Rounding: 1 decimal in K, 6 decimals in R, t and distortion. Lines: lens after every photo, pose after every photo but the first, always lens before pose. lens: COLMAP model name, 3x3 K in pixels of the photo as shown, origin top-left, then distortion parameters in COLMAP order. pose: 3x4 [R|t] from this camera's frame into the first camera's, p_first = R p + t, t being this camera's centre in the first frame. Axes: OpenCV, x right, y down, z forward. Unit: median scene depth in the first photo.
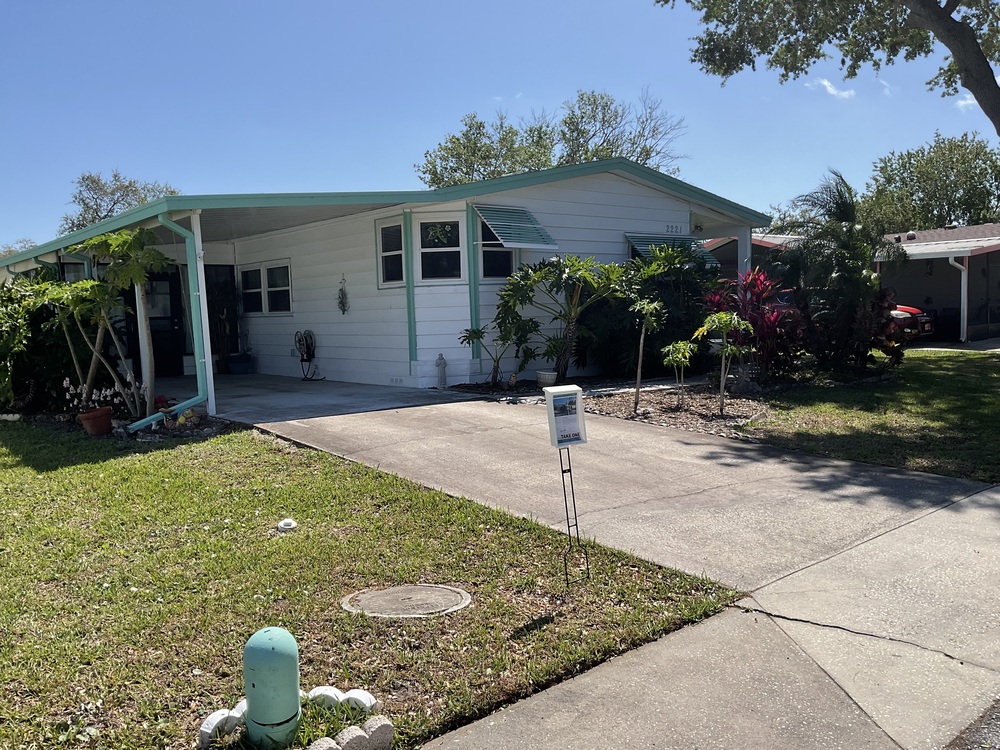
lens RADIAL K [[837.7, 0, 500.0], [0, 837.7, 375.0], [0, 0, 1]] dist [0.066900, -0.112510]
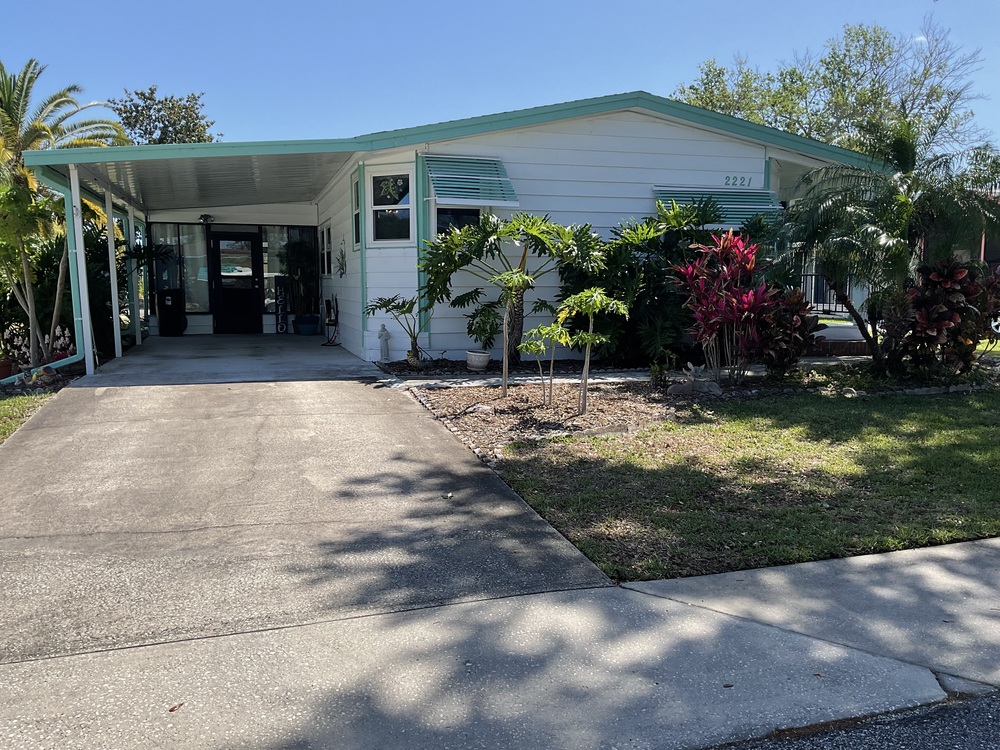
lens RADIAL K [[837.7, 0, 500.0], [0, 837.7, 375.0], [0, 0, 1]] dist [0.066900, -0.112510]
pose [[0.924618, 0.070866, -0.374244, 0.380306], [-0.055879, 0.997146, 0.050761, -0.023810], [0.376773, -0.026022, 0.925940, 0.215885]]
